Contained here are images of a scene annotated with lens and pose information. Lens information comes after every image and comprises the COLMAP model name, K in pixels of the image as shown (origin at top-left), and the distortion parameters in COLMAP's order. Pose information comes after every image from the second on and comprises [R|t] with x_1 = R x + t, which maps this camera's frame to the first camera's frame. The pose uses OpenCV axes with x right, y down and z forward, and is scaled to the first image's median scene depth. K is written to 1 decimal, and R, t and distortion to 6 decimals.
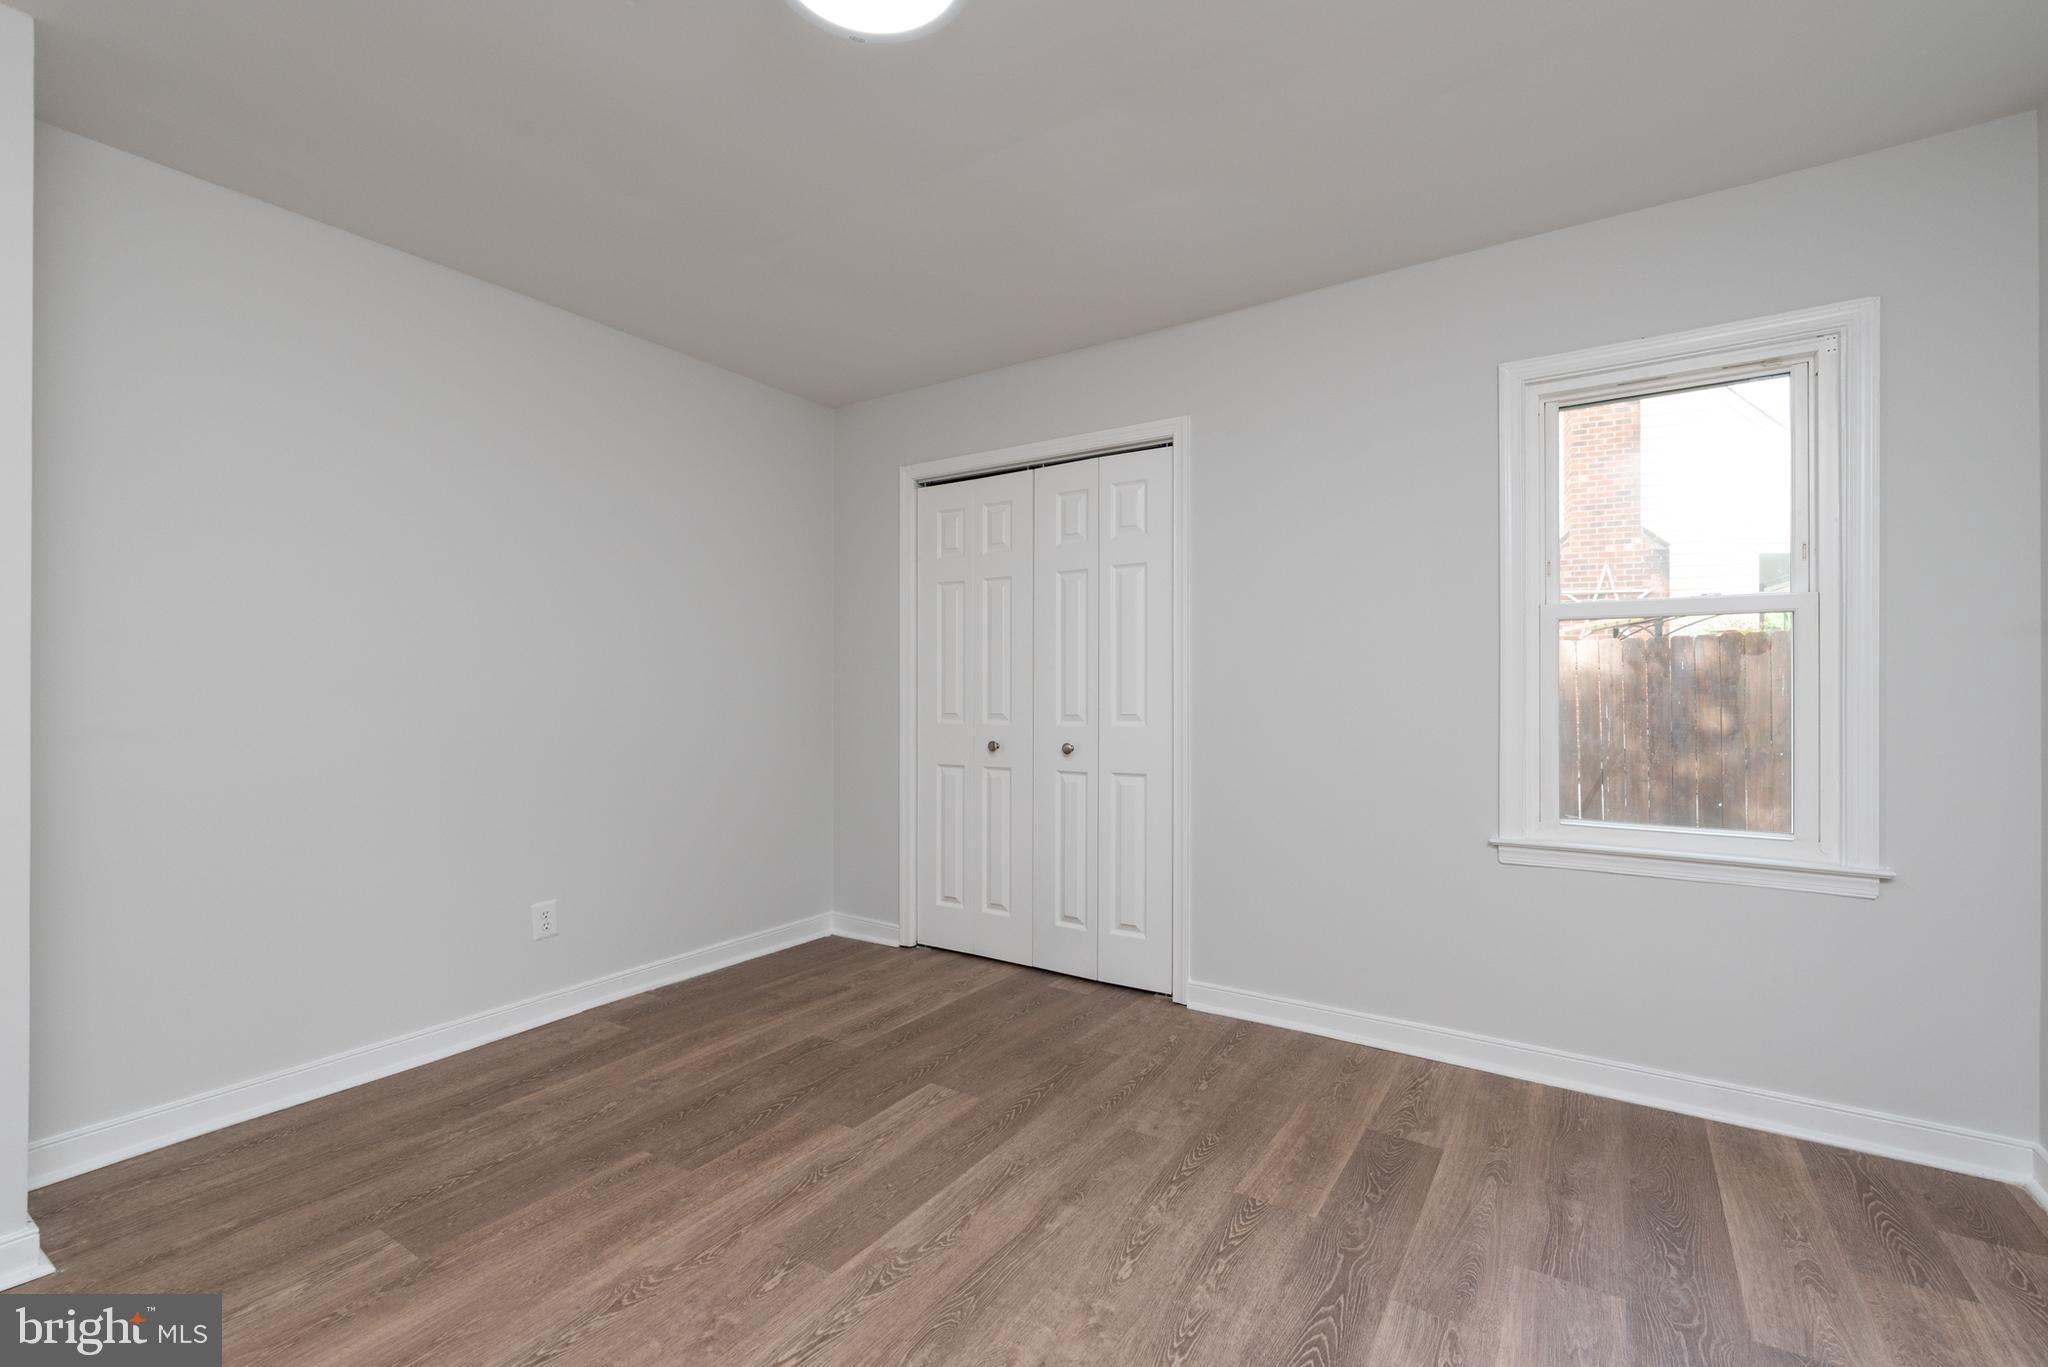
lens RADIAL K [[898.7, 0, 1022.8], [0, 898.7, 678.7], [0, 0, 1]] dist [0.000115, -0.000455]
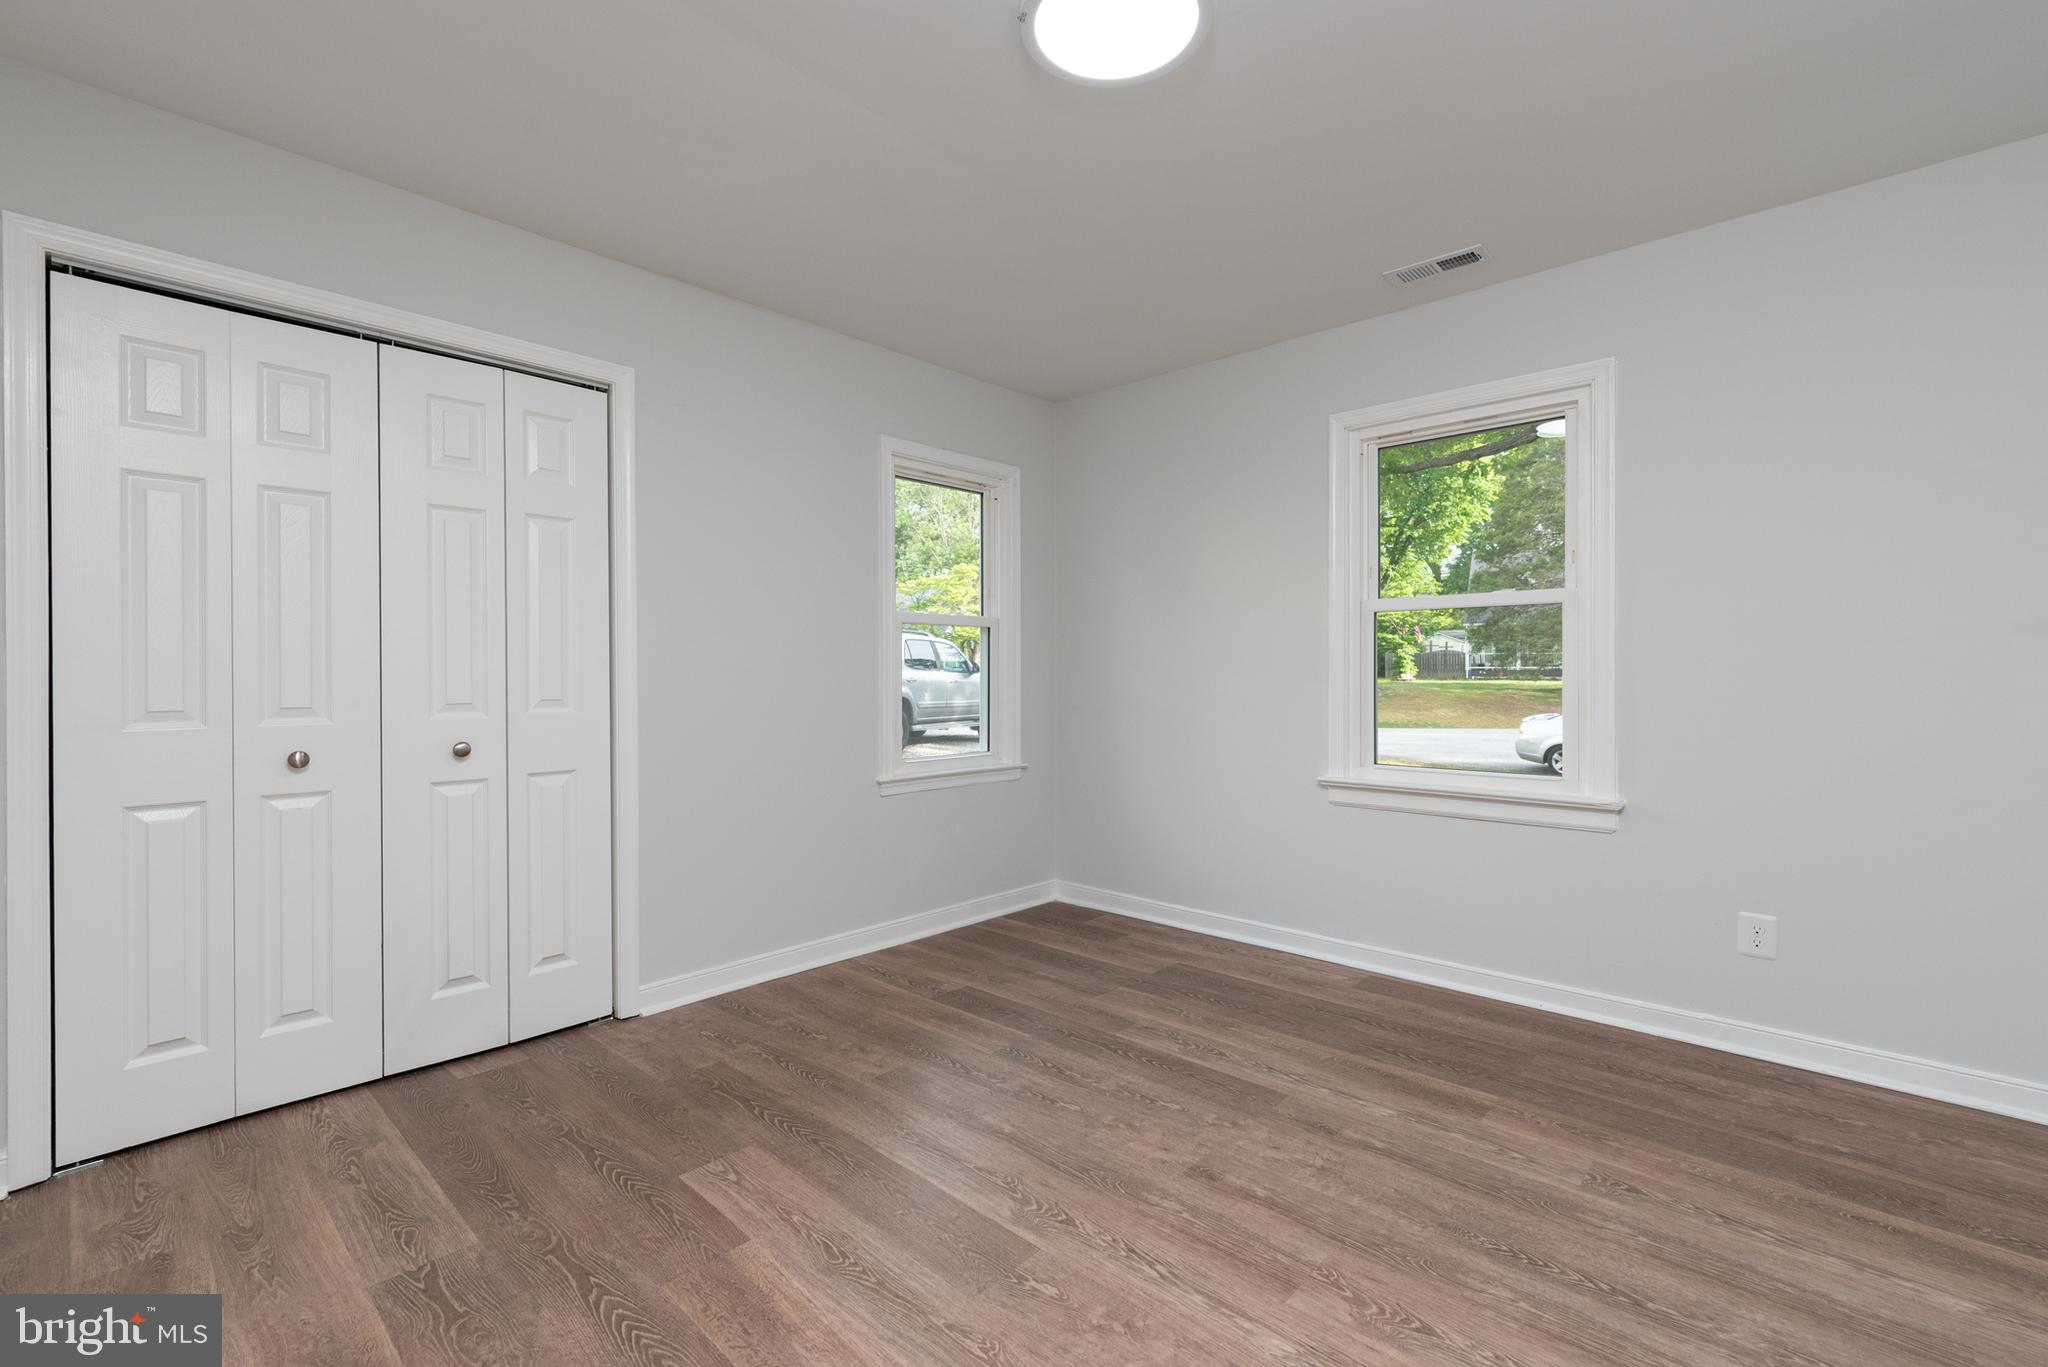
lens RADIAL K [[900.2, 0, 1018.3], [0, 900.2, 669.6], [0, 0, 1]] dist [0.003052, -0.000141]
pose [[0.160080, 0.003001, 0.987100, -0.771250], [-0.012442, 0.999922, -0.001022, 0.008854], [-0.987026, -0.012118, 0.160105, 0.552718]]
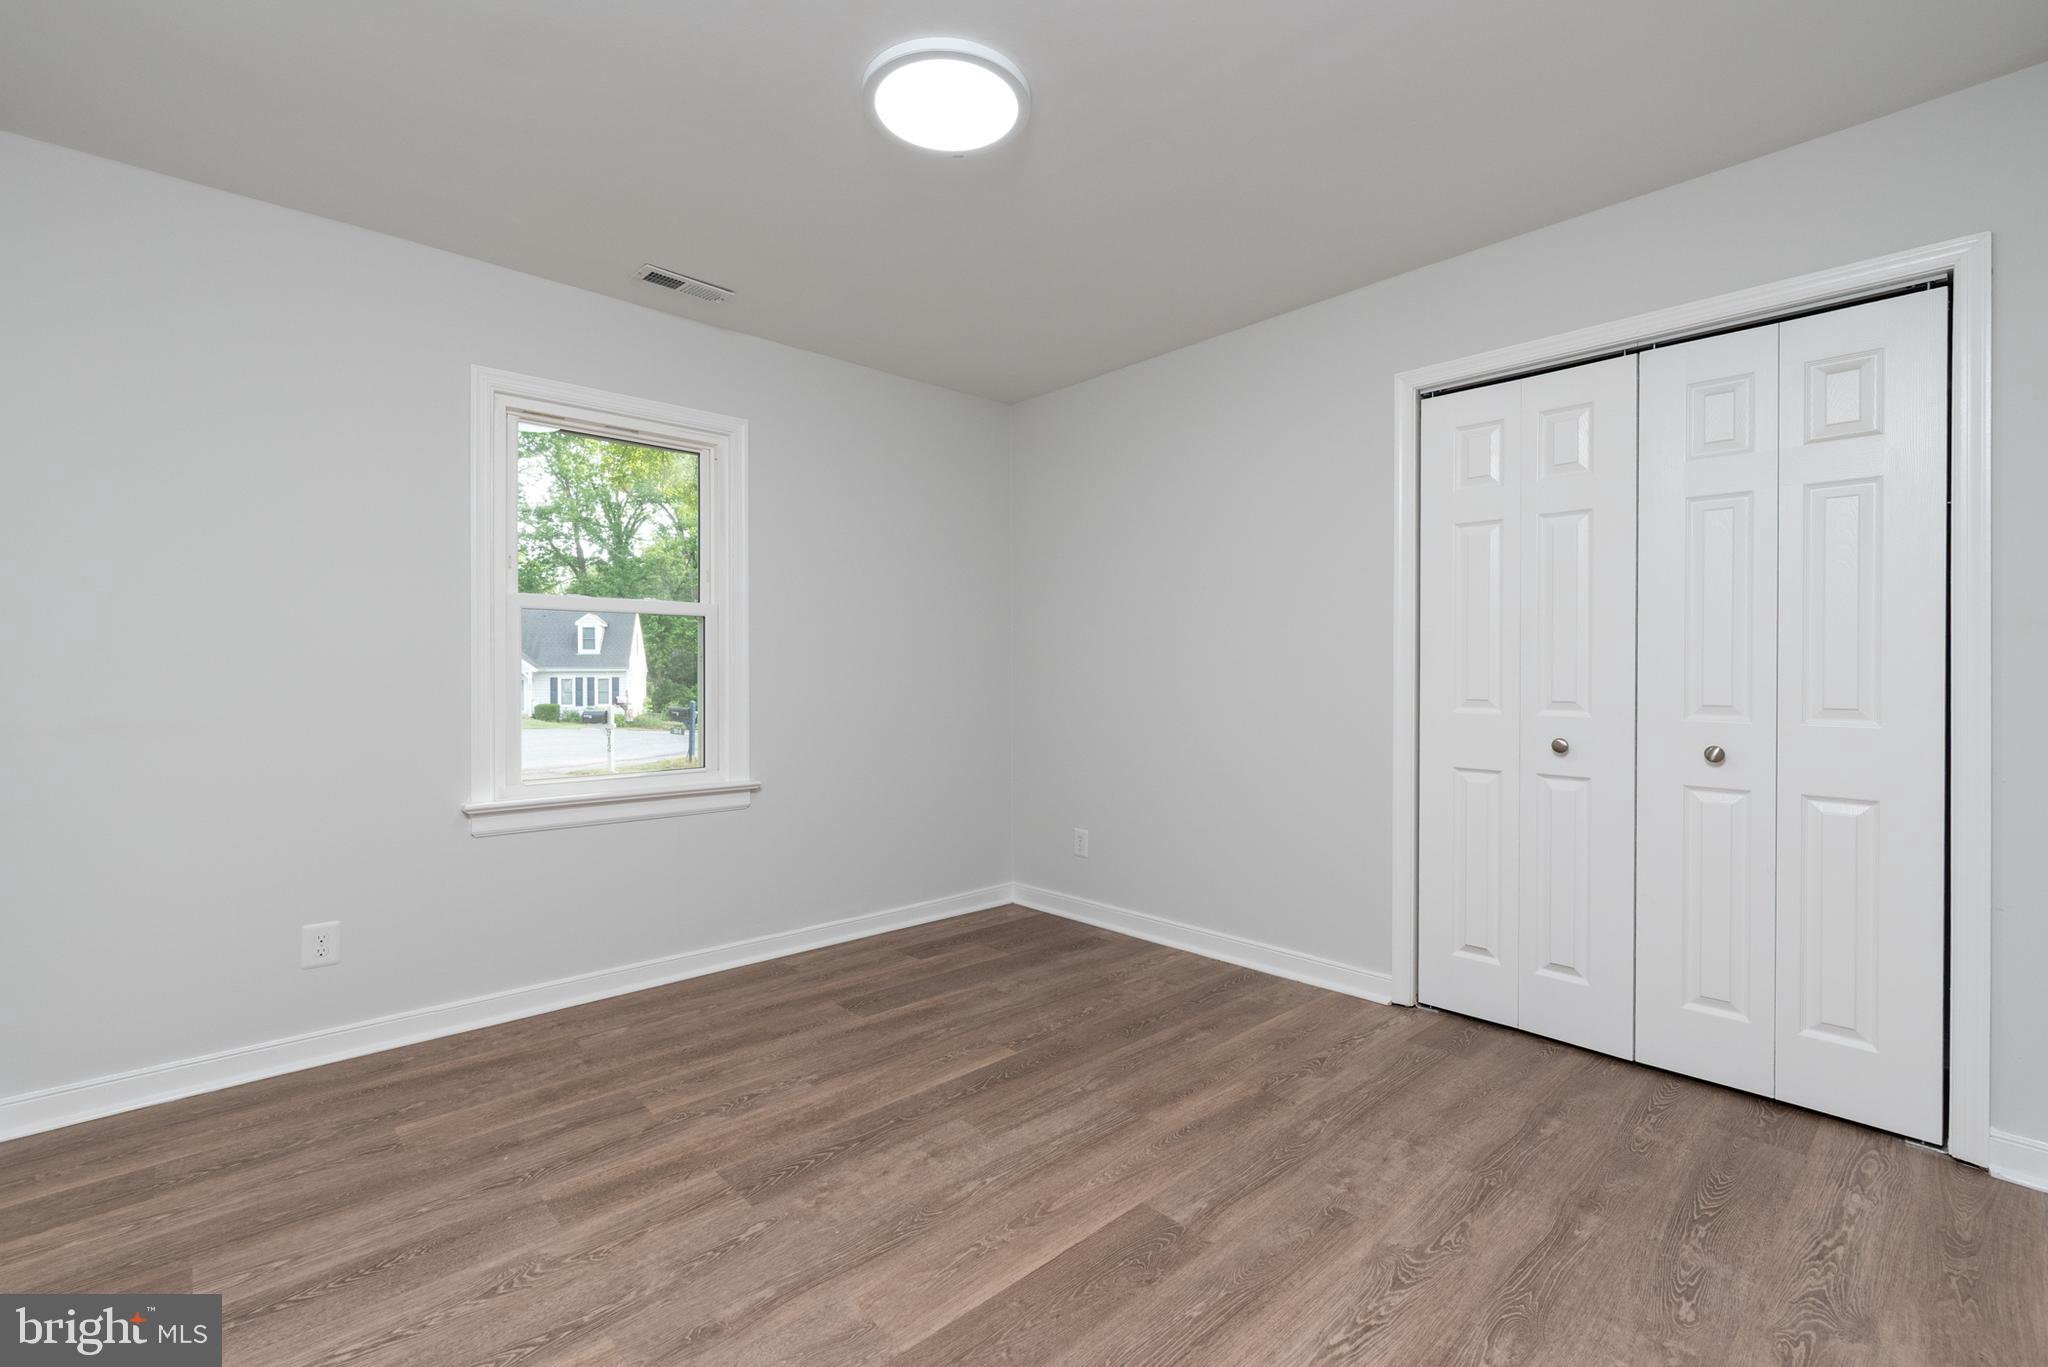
lens RADIAL K [[877.6, 0, 1025.9], [0, 877.6, 676.0], [0, 0, 1]] dist [0.001031, -0.000116]
pose [[0.975452, 0.005893, -0.220132, -0.400263], [-0.000996, 0.999750, 0.022352, 0.003490], [0.220208, -0.021584, 0.975214, 0.300880]]
